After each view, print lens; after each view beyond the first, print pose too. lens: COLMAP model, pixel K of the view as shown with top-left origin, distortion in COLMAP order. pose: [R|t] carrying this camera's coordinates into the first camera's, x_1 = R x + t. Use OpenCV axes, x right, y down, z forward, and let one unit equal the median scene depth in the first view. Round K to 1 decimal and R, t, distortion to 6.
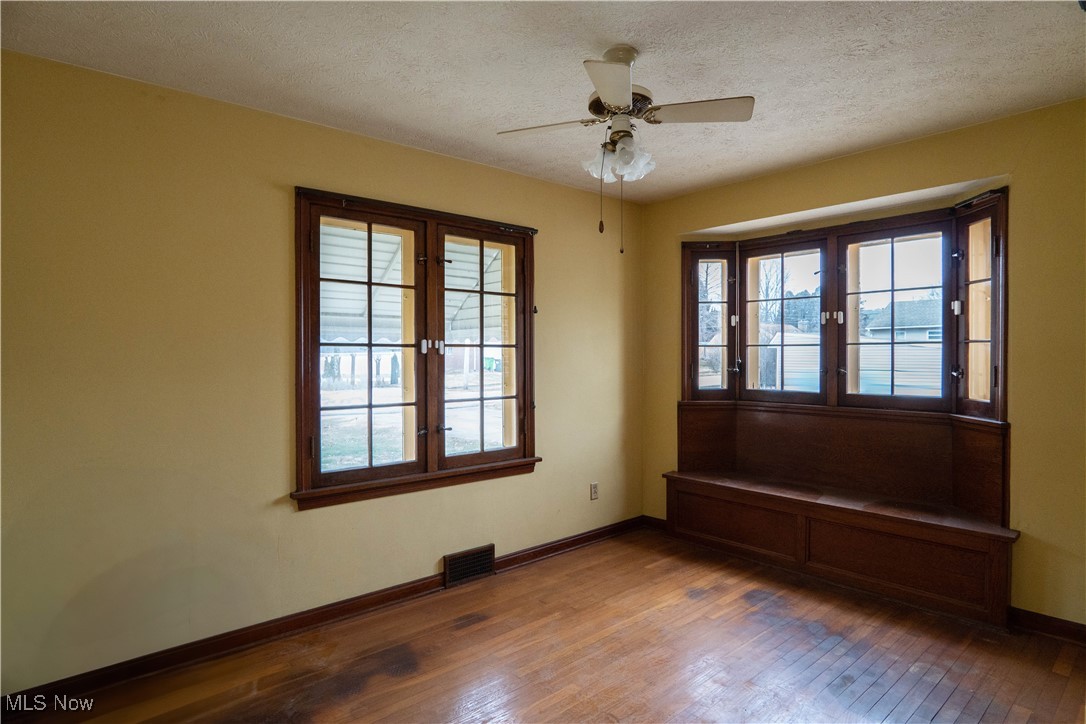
lens RADIAL K [[581.3, 0, 547.1], [0, 581.3, 361.3], [0, 0, 1]] dist [-0.038035, 0.011721]
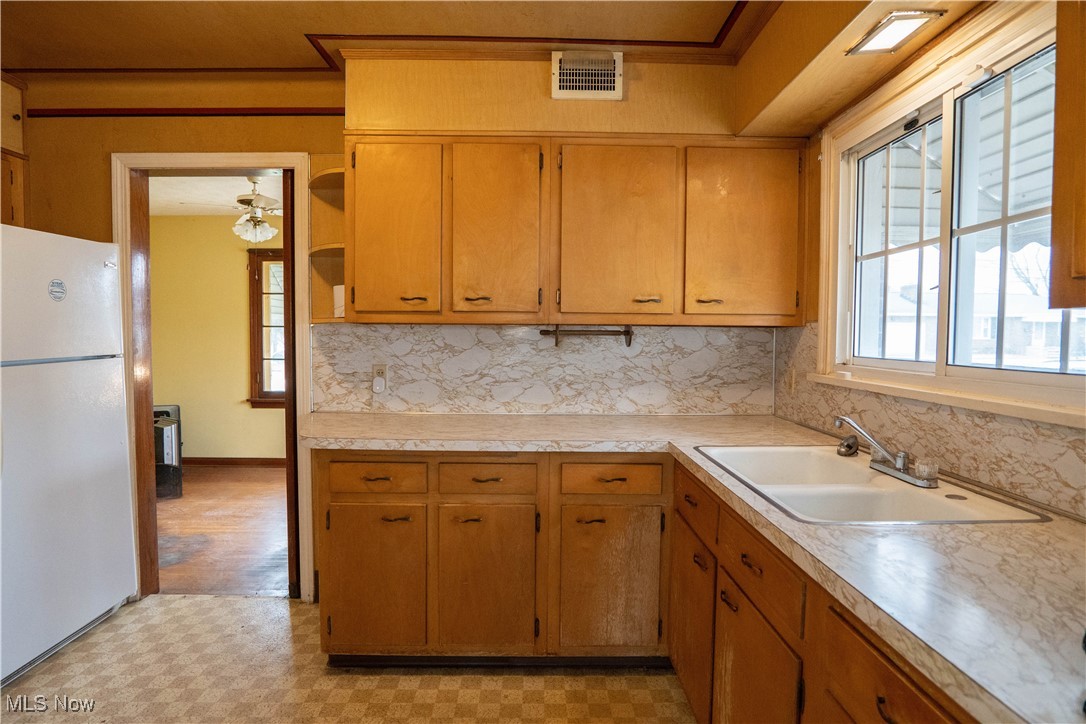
lens RADIAL K [[581.3, 0, 547.1], [0, 581.3, 361.3], [0, 0, 1]] dist [-0.038035, 0.011721]
pose [[0.765204, 0.037664, -0.642685, 1.432562], [-0.014667, 0.999048, 0.041085, -0.004253], [0.643620, -0.022012, 0.765028, 0.098288]]
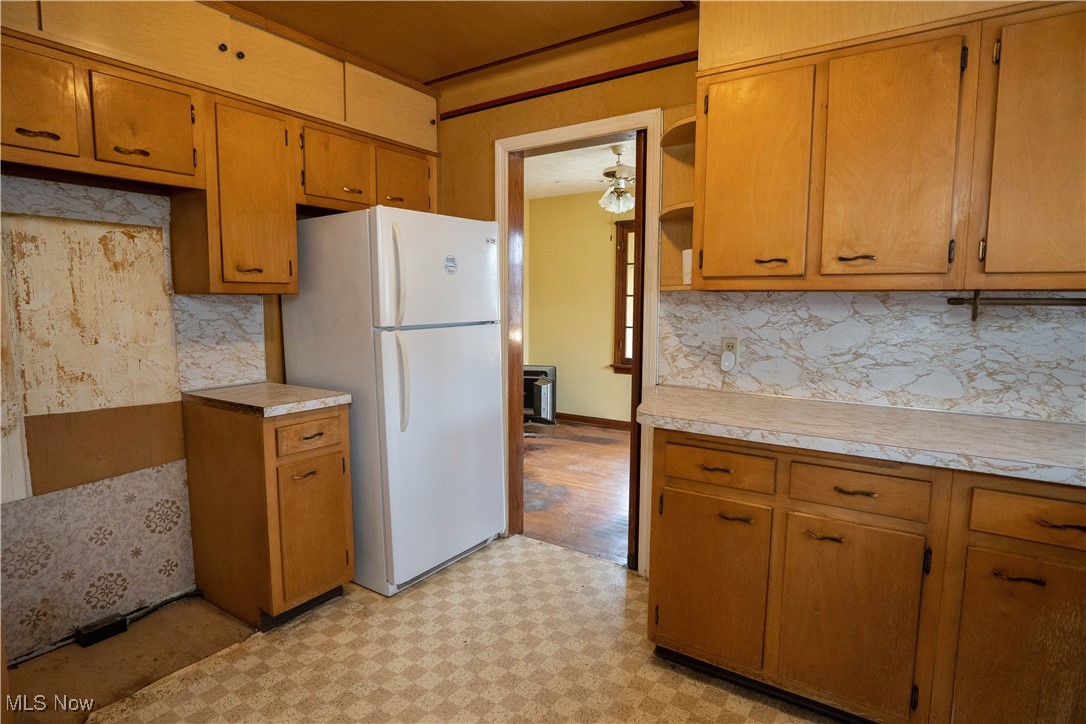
lens RADIAL K [[581.3, 0, 547.1], [0, 581.3, 361.3], [0, 0, 1]] dist [-0.038035, 0.011721]
pose [[0.256828, 0.102884, -0.960965, 1.365621], [-0.014531, 0.994616, 0.102603, -0.003977], [0.966348, -0.012387, 0.256940, 0.166269]]
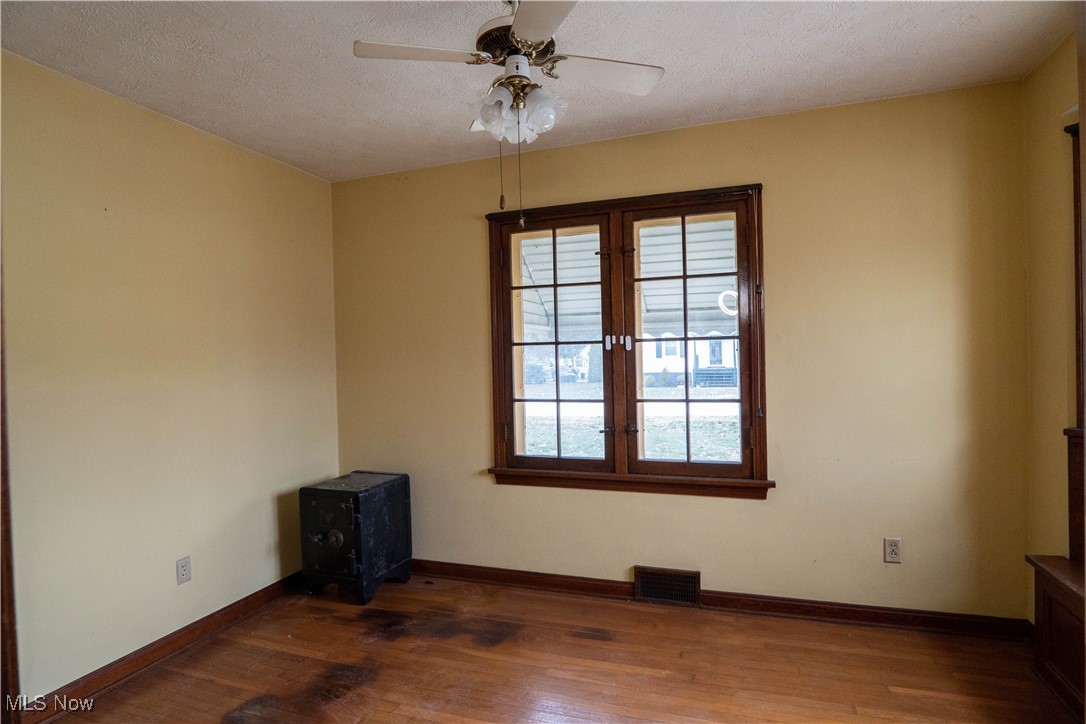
lens RADIAL K [[581.3, 0, 547.1], [0, 581.3, 361.3], [0, 0, 1]] dist [-0.038035, 0.011721]
pose [[0.495789, 0.002585, -0.868439, 0.573511], [0.013126, 0.999859, 0.010470, -0.005800], [0.868344, -0.016590, 0.495685, 0.424305]]
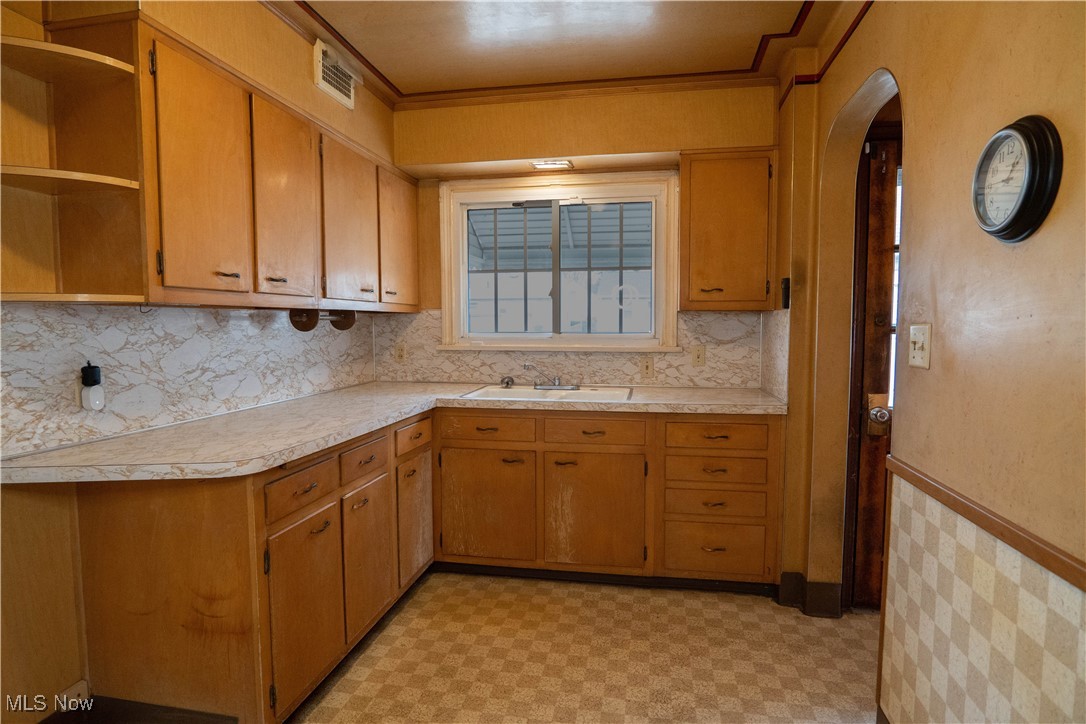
lens RADIAL K [[581.3, 0, 547.1], [0, 581.3, 361.3], [0, 0, 1]] dist [-0.038035, 0.011721]
pose [[0.778710, -0.039947, 0.626111, 0.694721], [0.003963, 0.998264, 0.058761, 0.003538], [-0.627372, -0.043277, 0.777516, -0.104388]]
